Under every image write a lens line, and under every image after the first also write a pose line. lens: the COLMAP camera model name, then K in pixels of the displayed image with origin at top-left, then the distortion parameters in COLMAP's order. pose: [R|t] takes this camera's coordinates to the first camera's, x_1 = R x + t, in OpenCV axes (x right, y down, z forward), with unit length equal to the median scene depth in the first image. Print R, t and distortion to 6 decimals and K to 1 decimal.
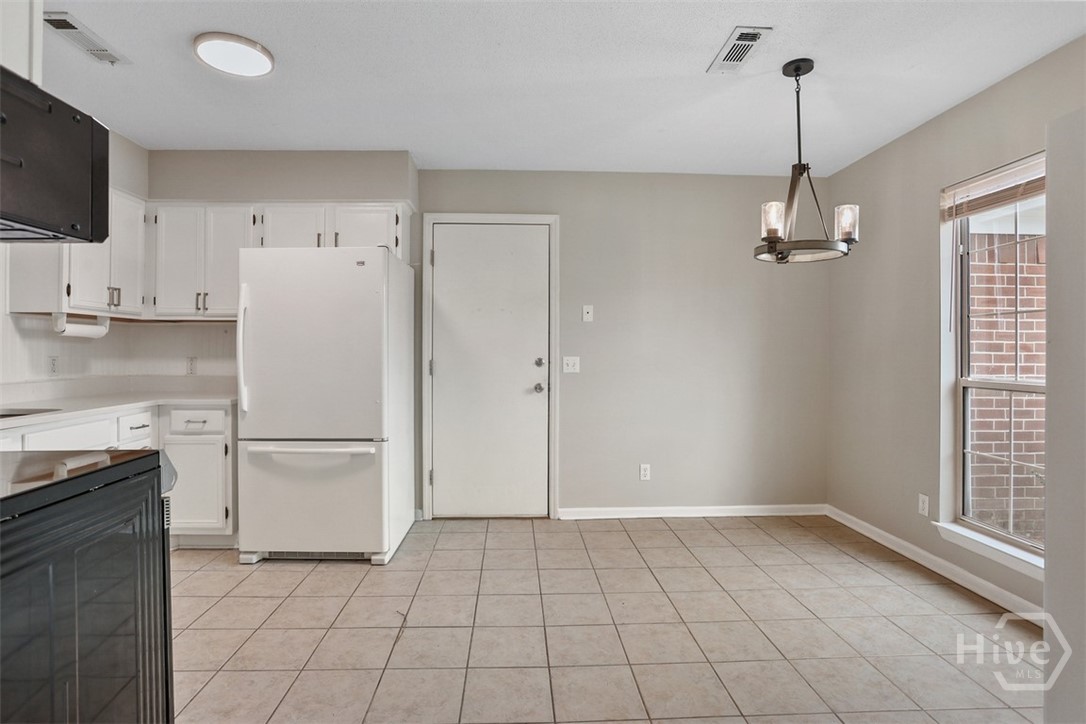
lens RADIAL K [[543.1, 0, 516.4], [0, 543.1, 351.9], [0, 0, 1]] dist [-0.017478, 0.003537]
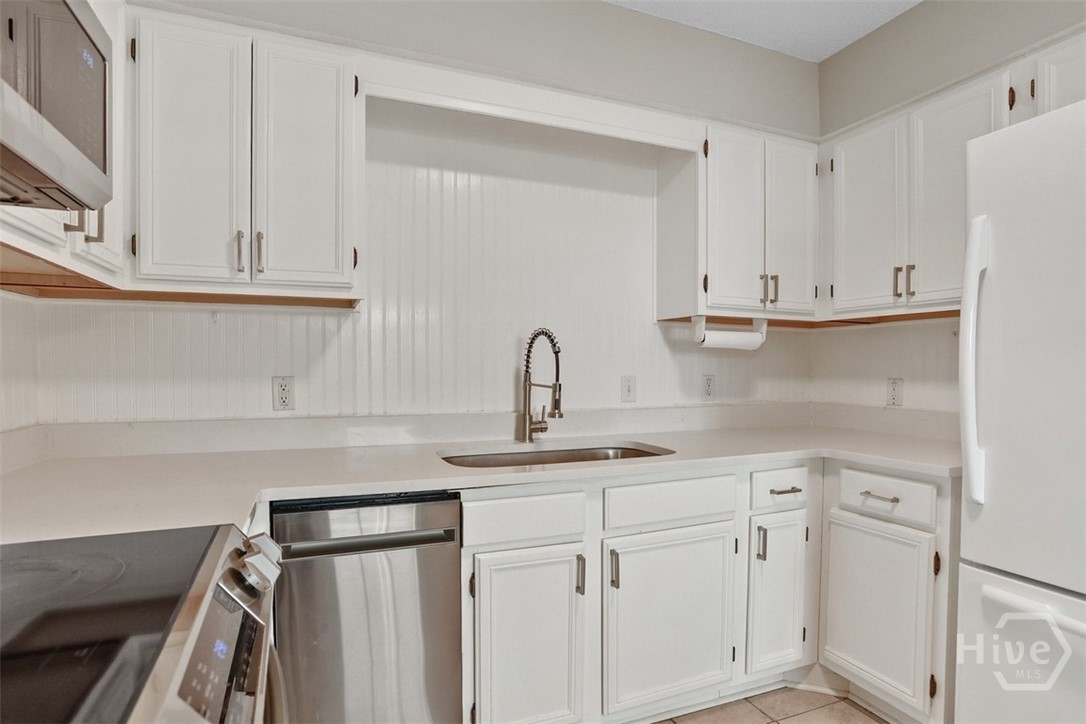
lens RADIAL K [[543.1, 0, 552.7], [0, 543.1, 375.7], [0, 0, 1]] dist [-0.017478, 0.003537]
pose [[0.389224, 0.005586, -0.921126, -0.221179], [-0.000325, 0.999982, 0.005927, 0.004509], [0.921143, -0.002007, 0.389219, 0.482269]]
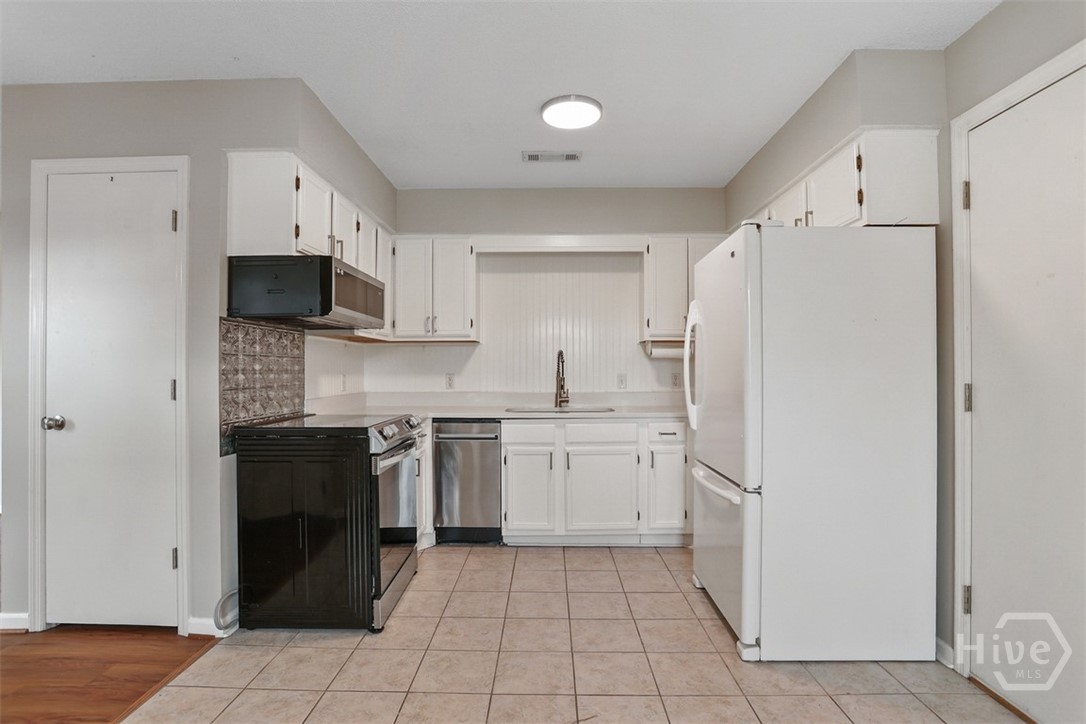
lens RADIAL K [[543.1, 0, 544.2], [0, 543.1, 367.2], [0, 0, 1]] dist [-0.017478, 0.003537]
pose [[-0.023259, -0.007984, -0.999698, 0.465660], [0.002102, 0.999966, -0.008035, 0.003473], [0.999727, -0.002288, -0.023241, 0.710231]]
